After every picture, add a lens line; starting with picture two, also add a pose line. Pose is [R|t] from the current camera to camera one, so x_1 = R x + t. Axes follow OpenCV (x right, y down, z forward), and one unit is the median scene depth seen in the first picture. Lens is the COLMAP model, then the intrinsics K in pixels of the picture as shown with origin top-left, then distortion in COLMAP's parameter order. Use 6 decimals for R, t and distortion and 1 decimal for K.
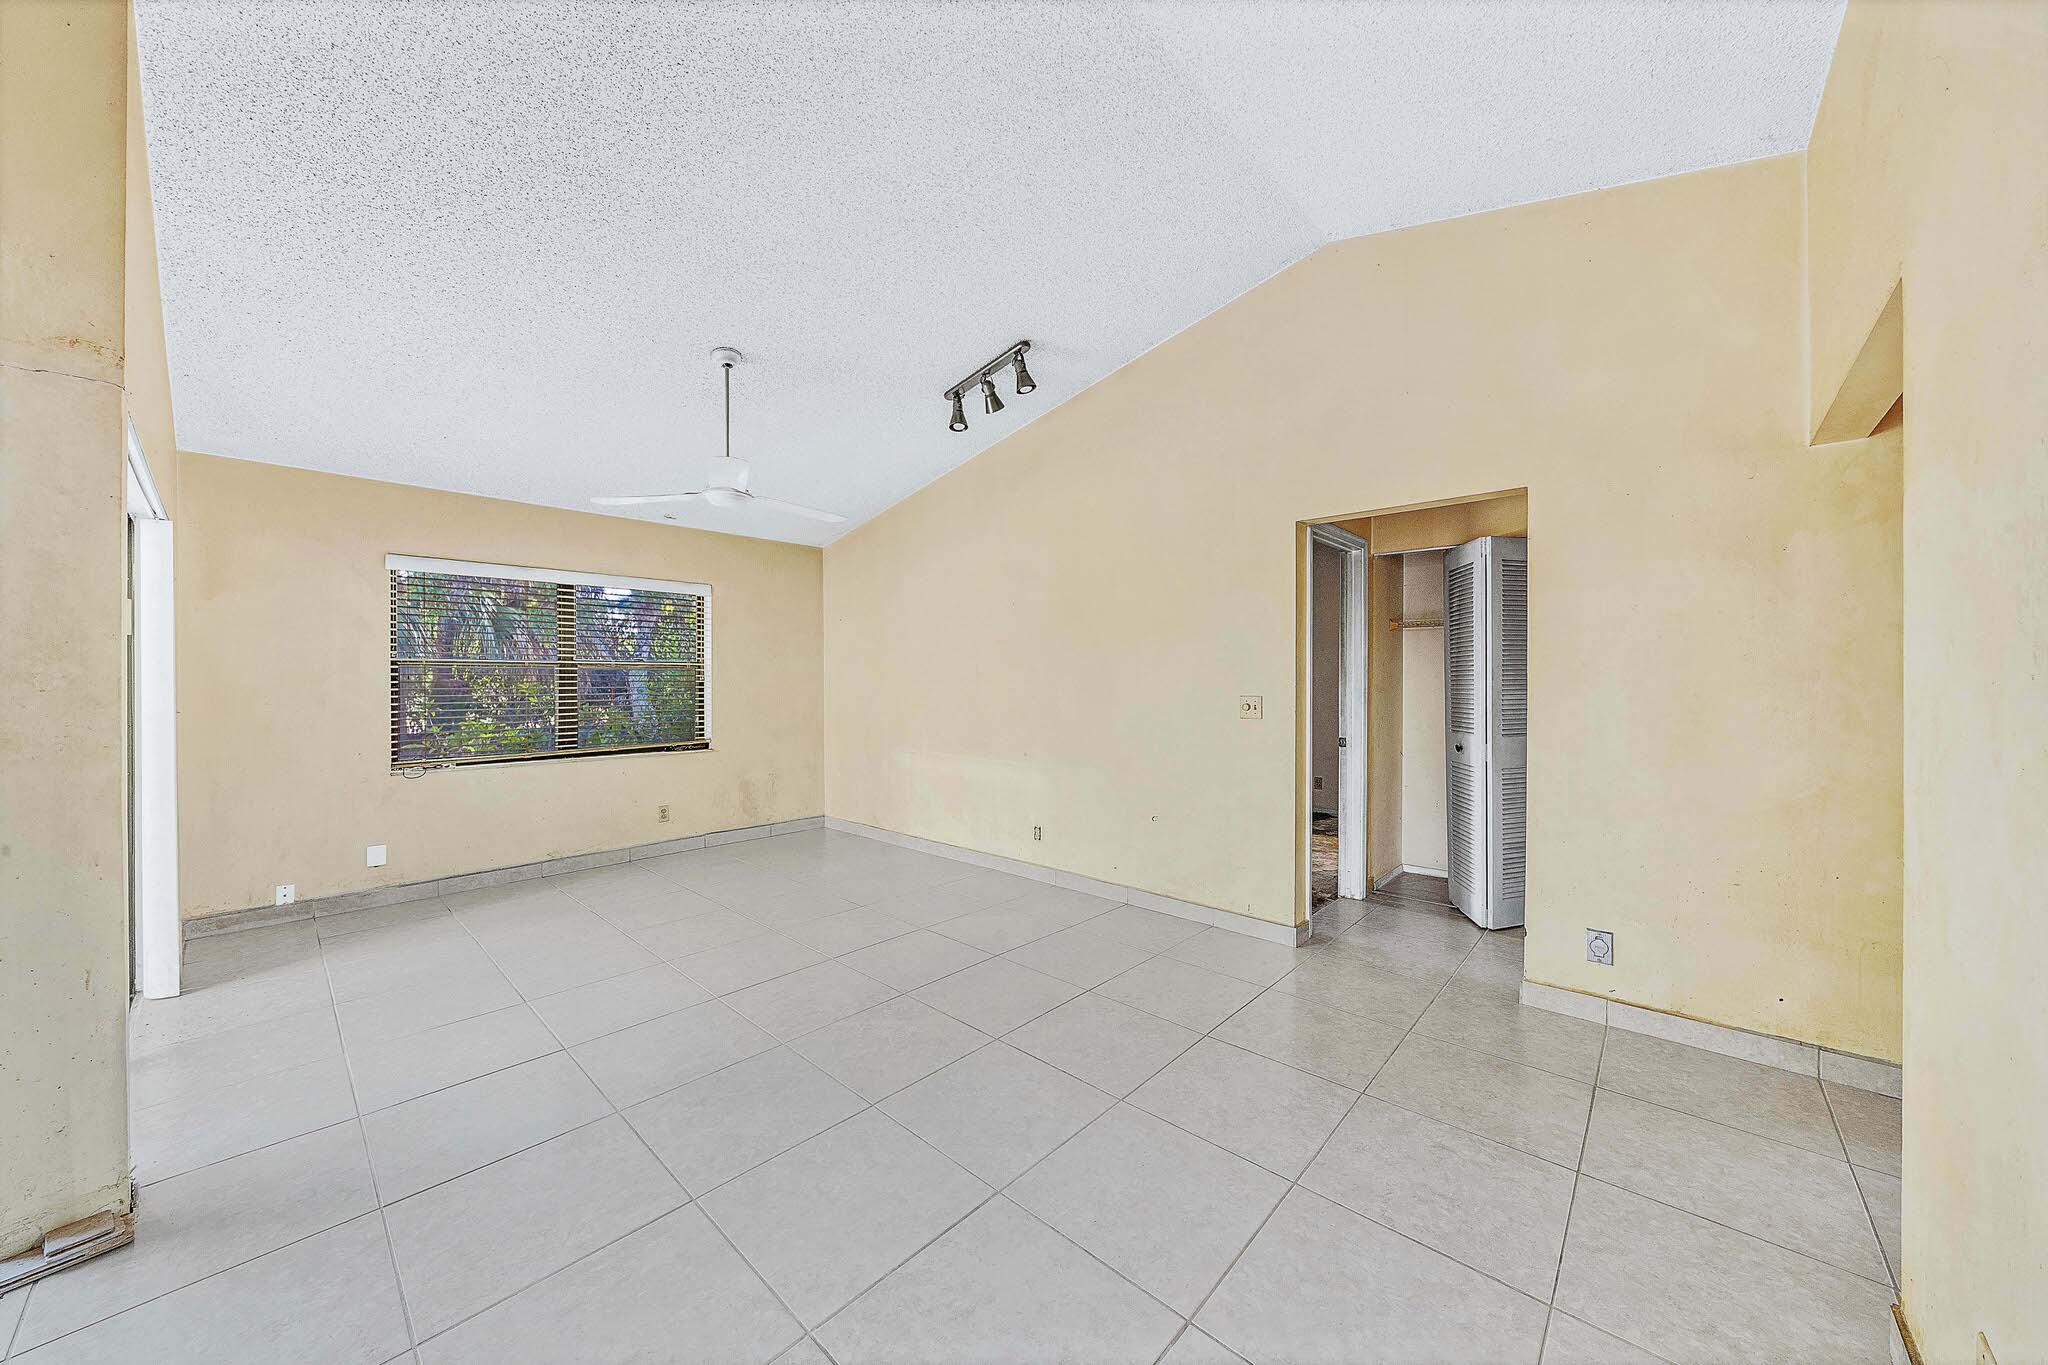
lens RADIAL K [[716.4, 0, 1021.3], [0, 716.4, 689.3], [0, 0, 1]] dist [-0.001553, -0.000104]
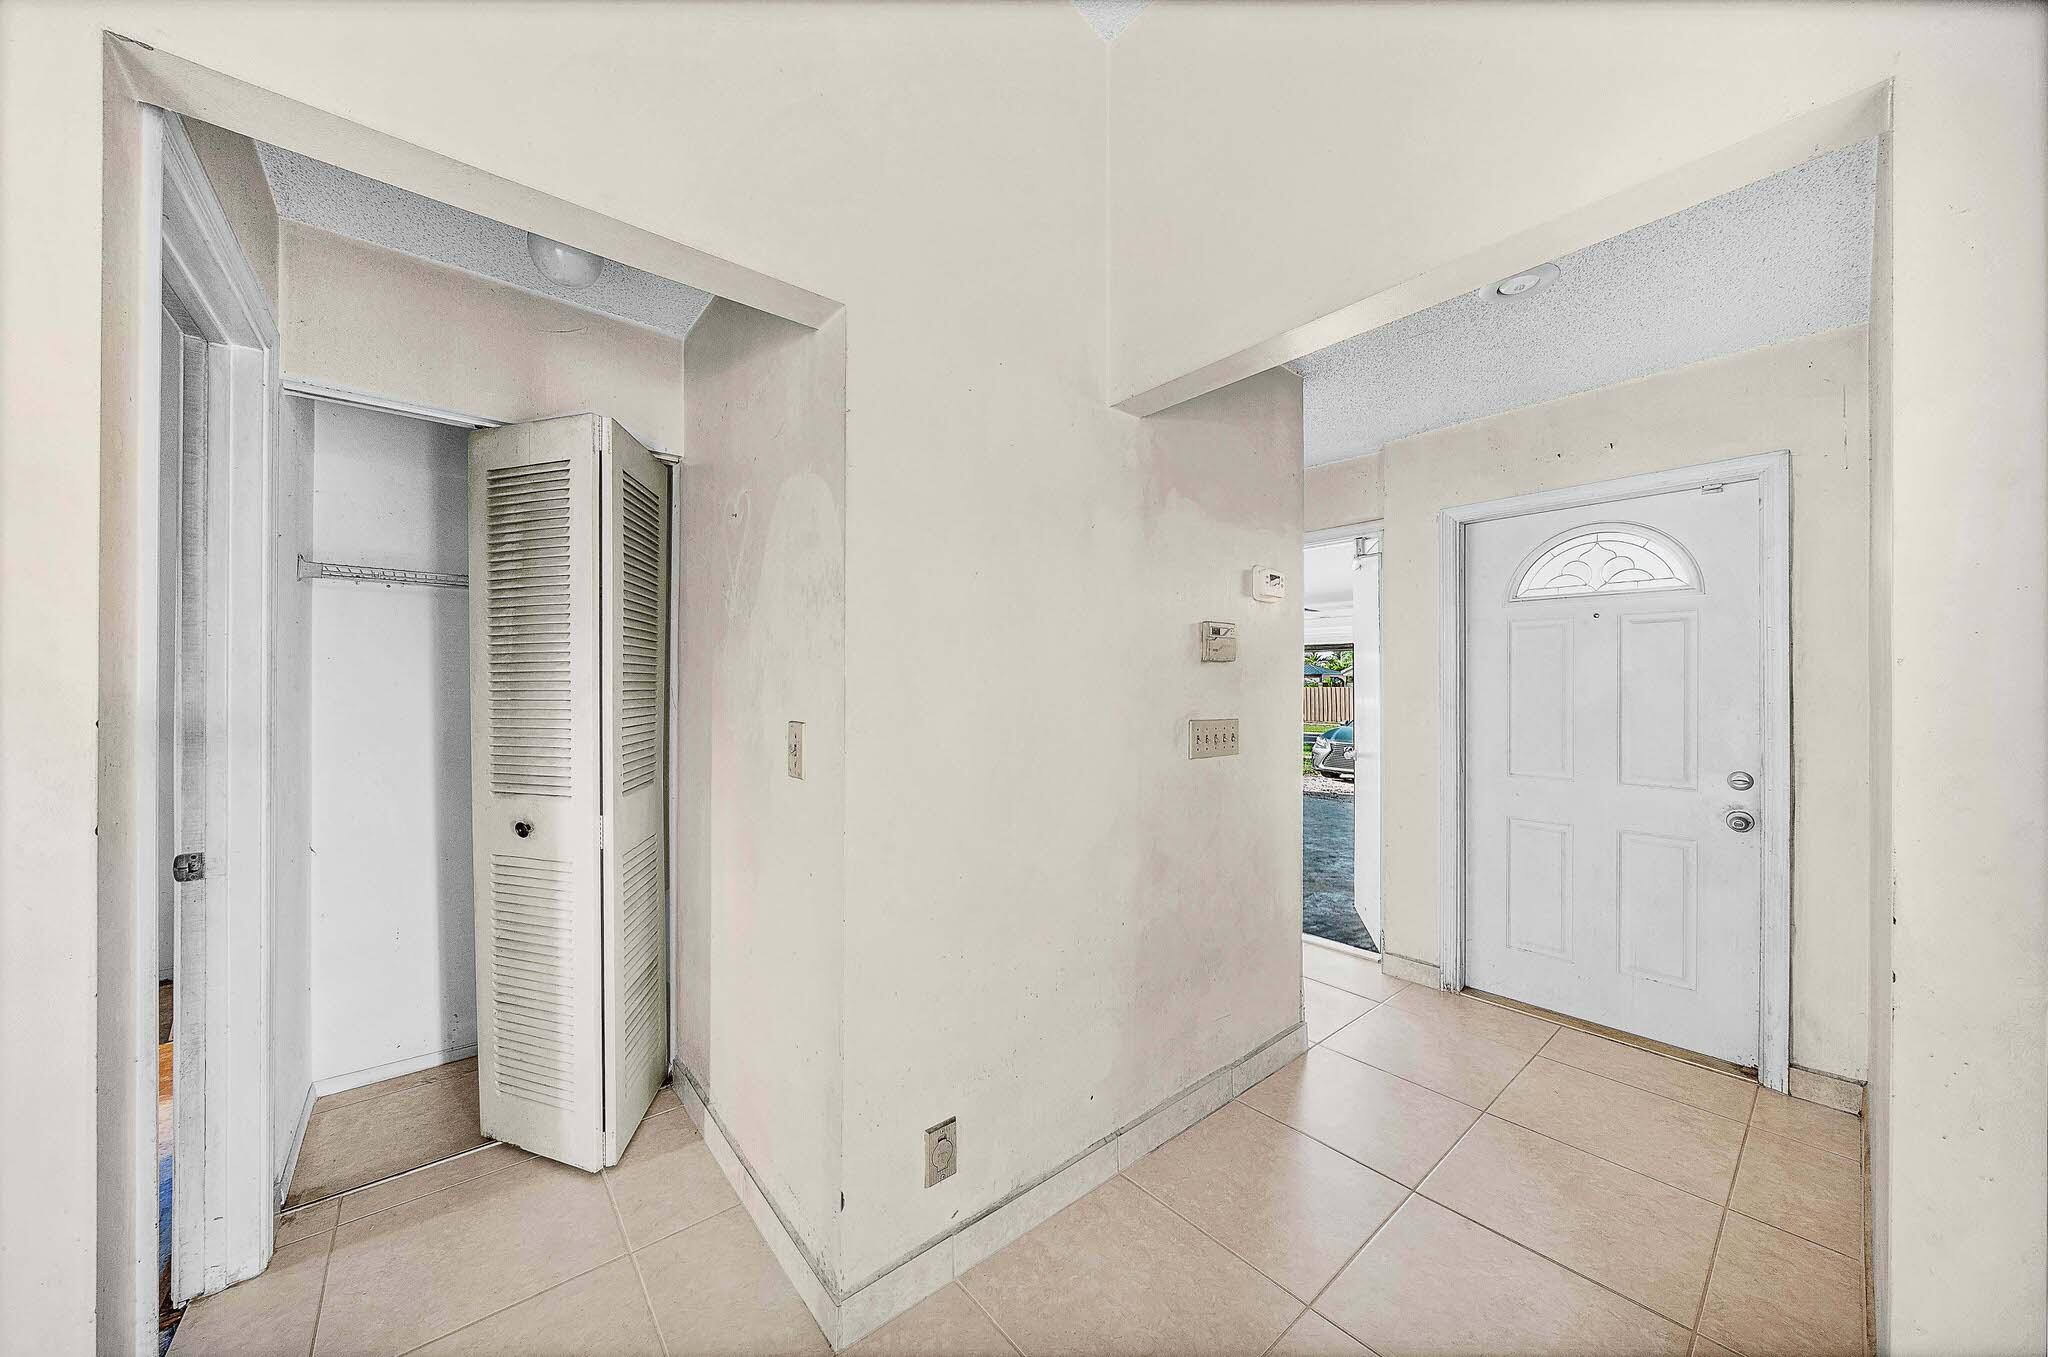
lens RADIAL K [[716.4, 0, 1022.8], [0, 716.4, 684.7], [0, 0, 1]] dist [-0.001553, -0.000104]
pose [[0.136674, -0.003083, 0.990611, 0.166809], [0.012746, 0.999918, 0.001354, -0.013944], [-0.990534, 0.012441, 0.136702, 0.587368]]
